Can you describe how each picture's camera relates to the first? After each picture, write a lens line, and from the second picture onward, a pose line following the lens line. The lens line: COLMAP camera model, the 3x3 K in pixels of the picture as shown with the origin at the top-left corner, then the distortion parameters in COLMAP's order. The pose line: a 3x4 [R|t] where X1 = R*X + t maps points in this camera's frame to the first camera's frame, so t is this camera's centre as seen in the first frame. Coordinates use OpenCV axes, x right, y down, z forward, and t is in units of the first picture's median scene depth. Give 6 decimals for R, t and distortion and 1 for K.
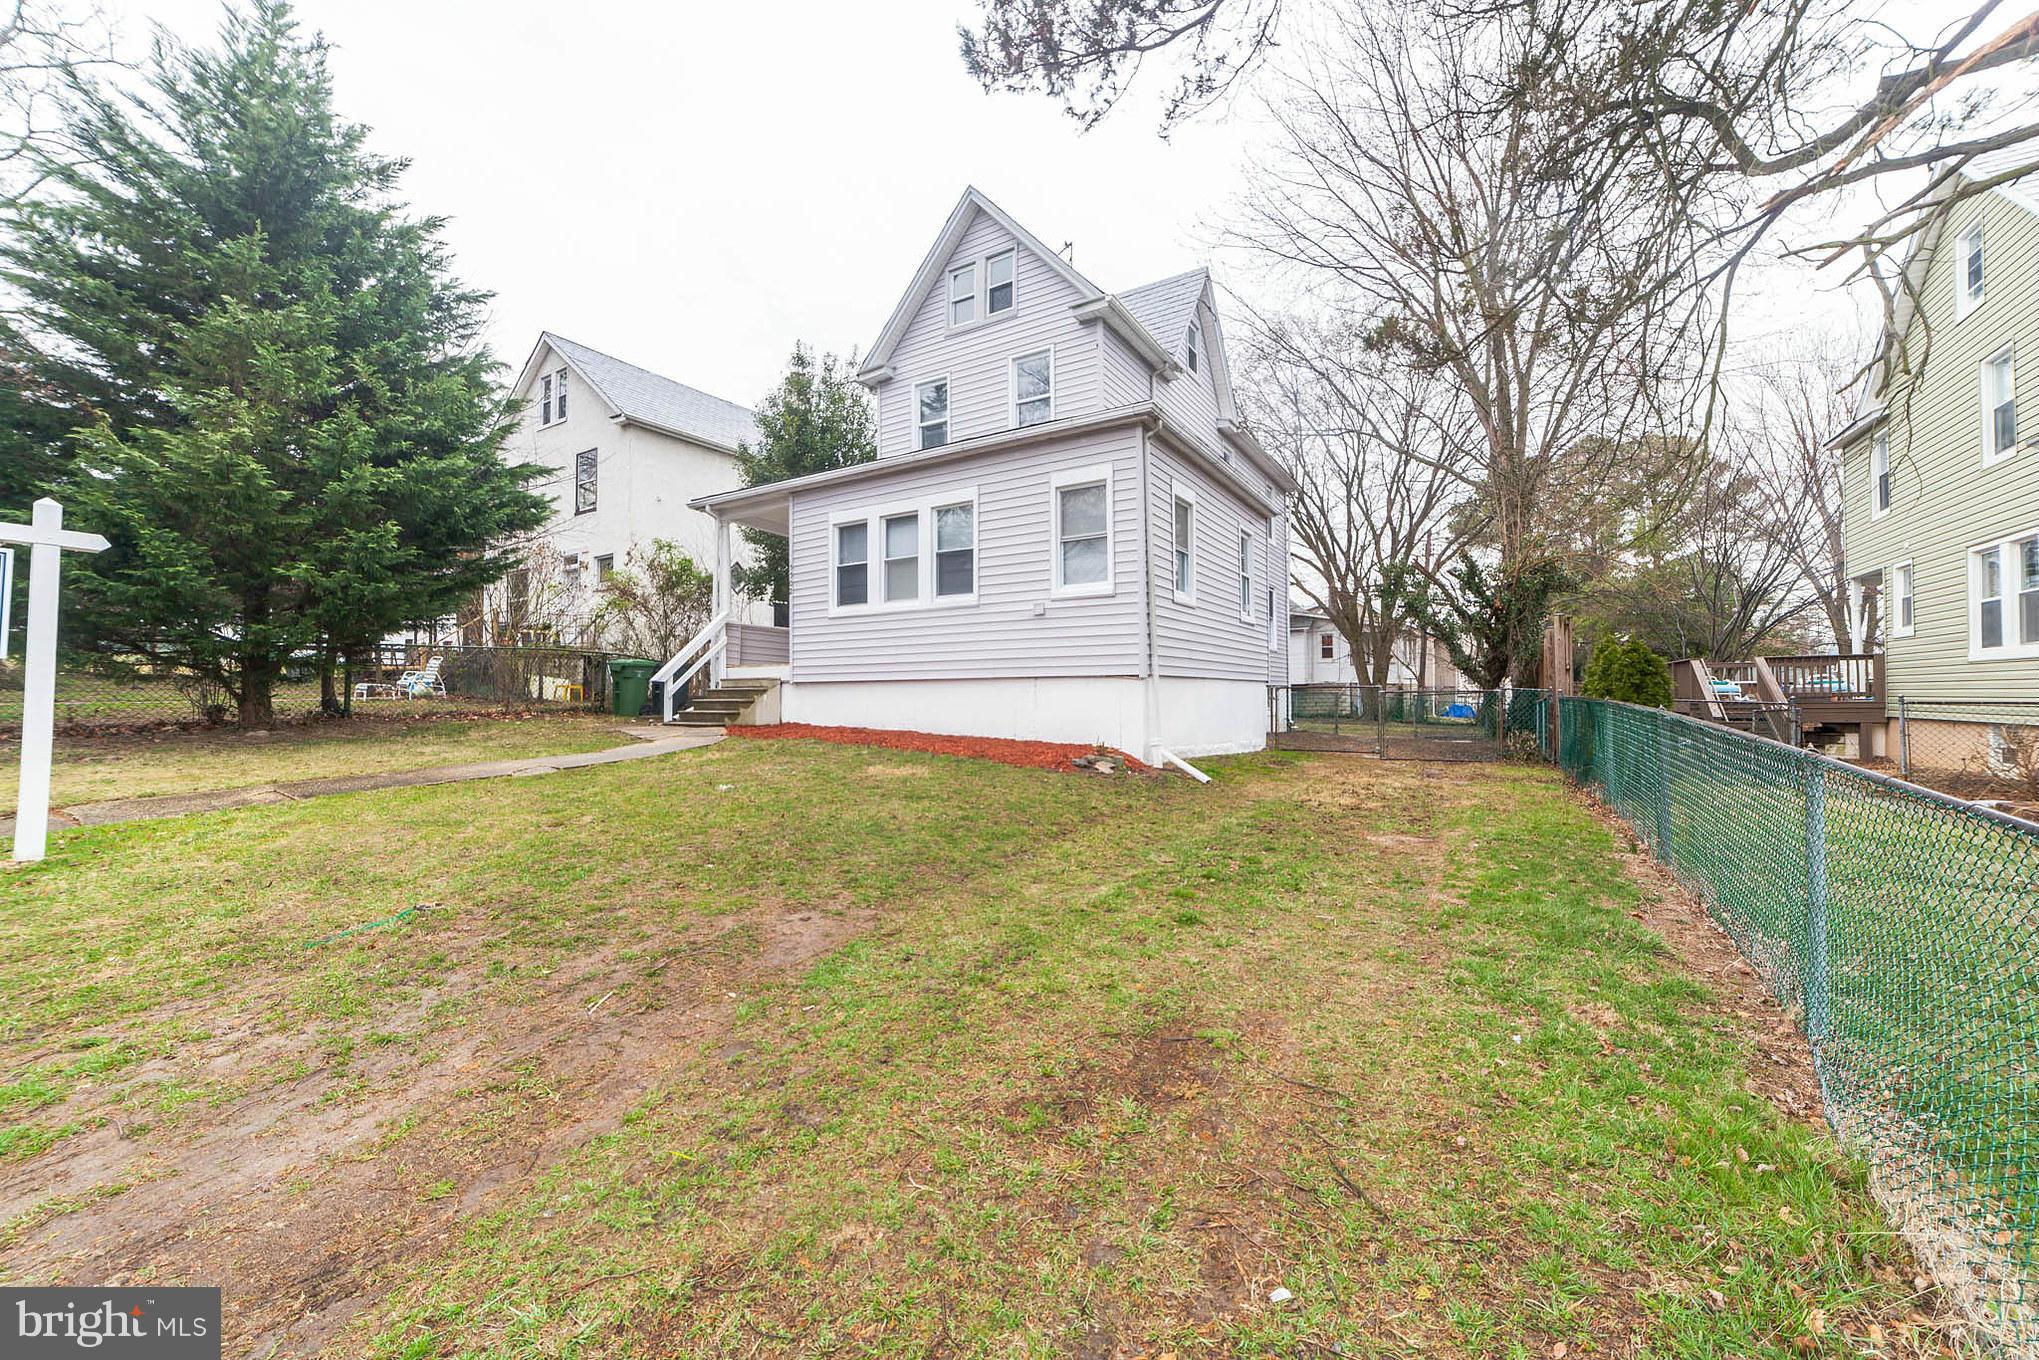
lens RADIAL K [[793.8, 0, 1019.5], [0, 793.8, 680.0], [0, 0, 1]] dist [-0.022714, 0.006595]
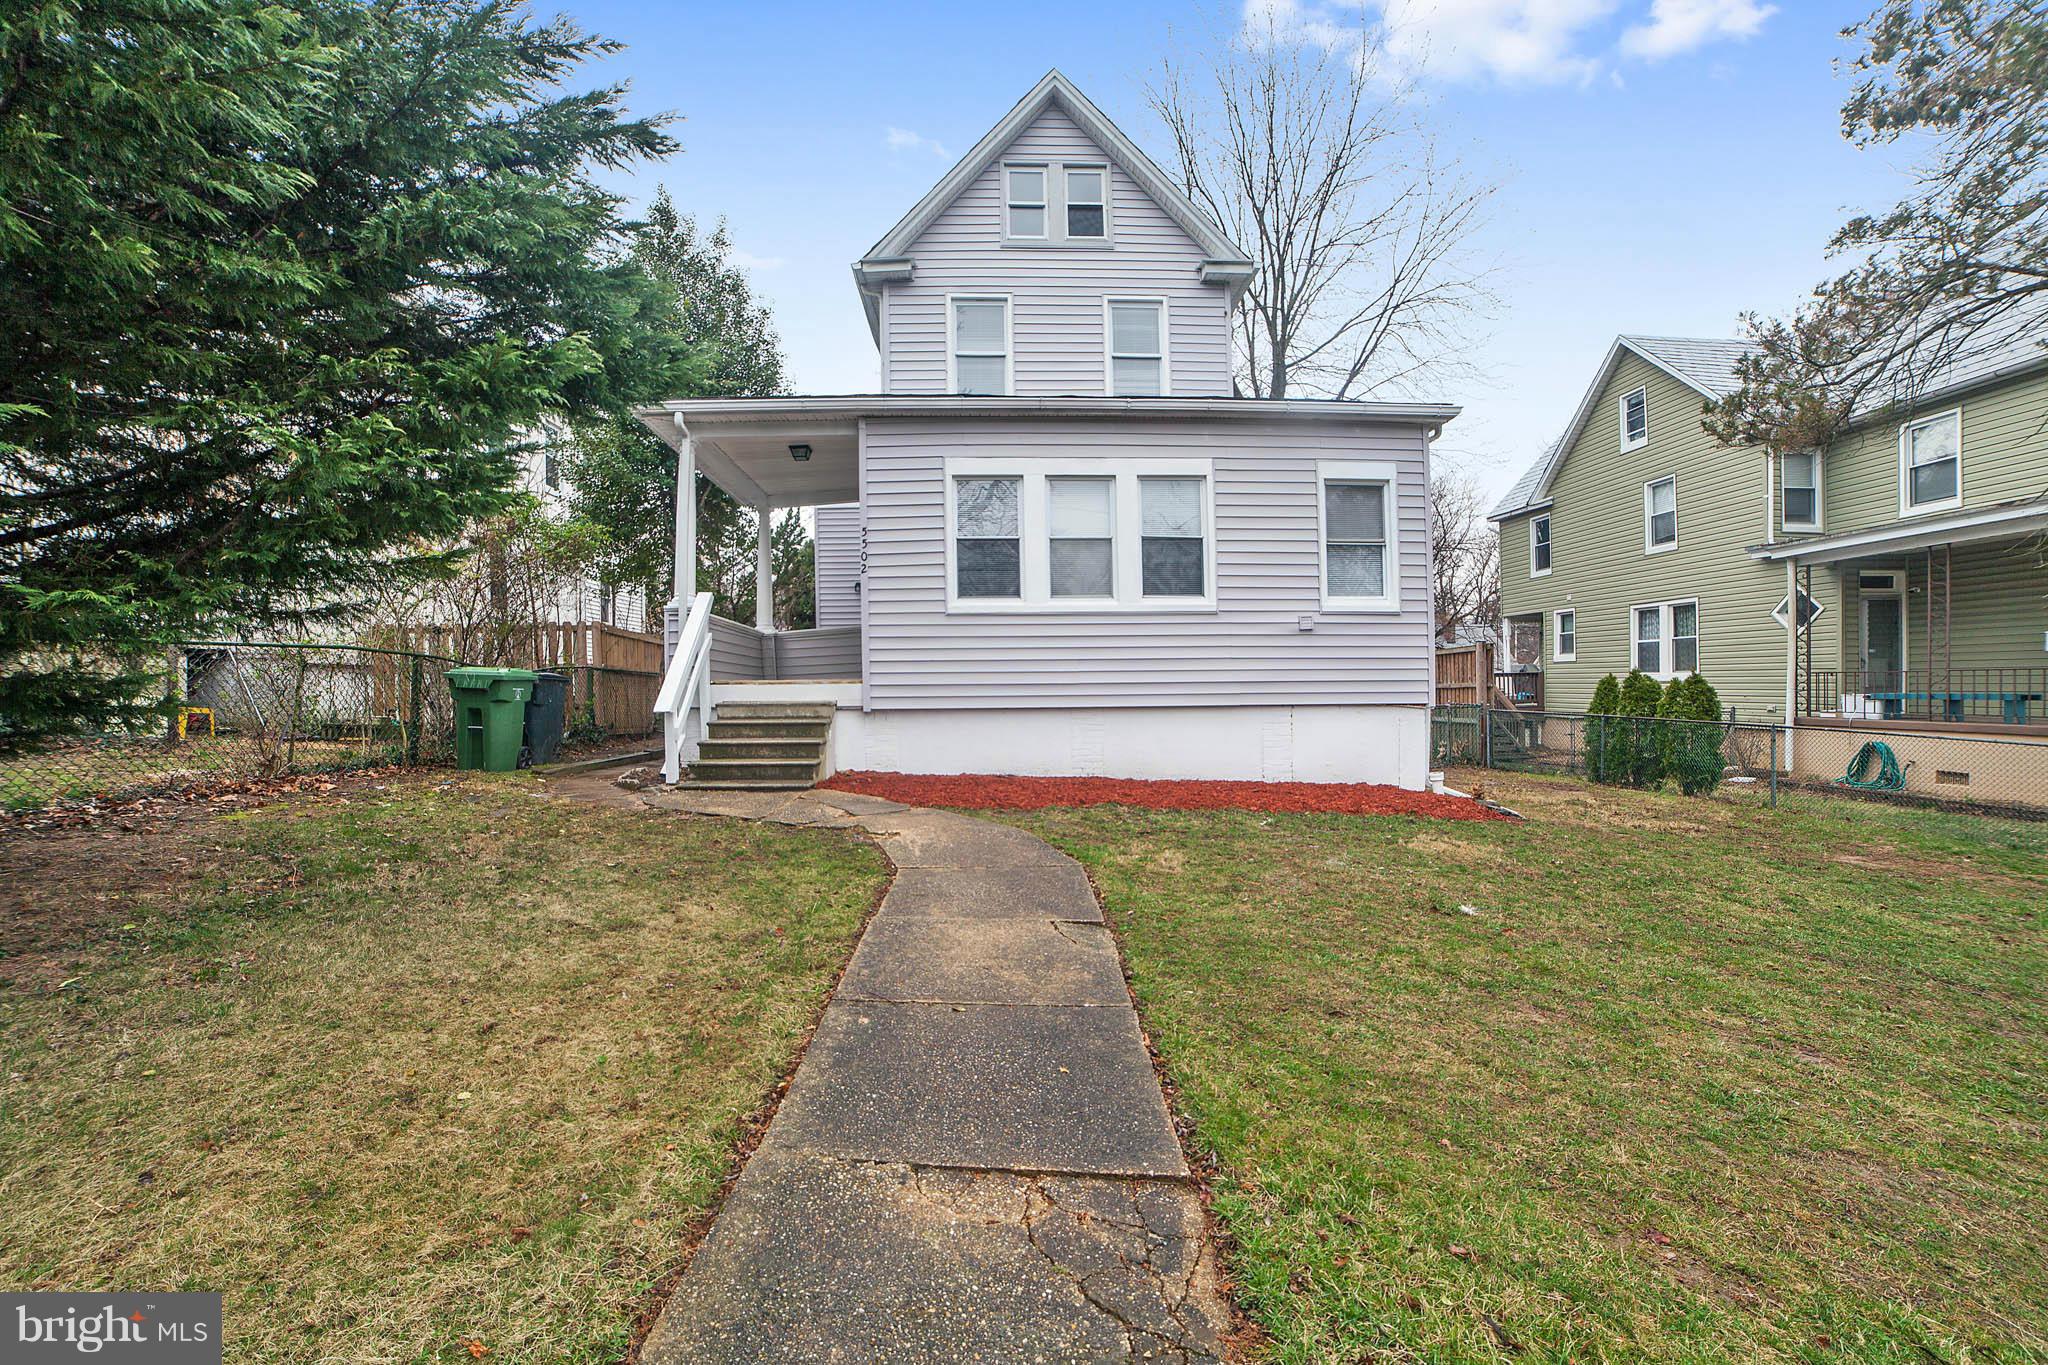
lens RADIAL K [[797.3, 0, 1024.0], [0, 797.3, 682.5], [0, 0, 1]] dist [-0.022714, 0.006595]
pose [[0.820082, 0.001225, 0.572244, -0.592787], [-0.008956, 0.999903, 0.010695, -0.028584], [-0.572175, -0.013895, 0.820014, 0.416641]]
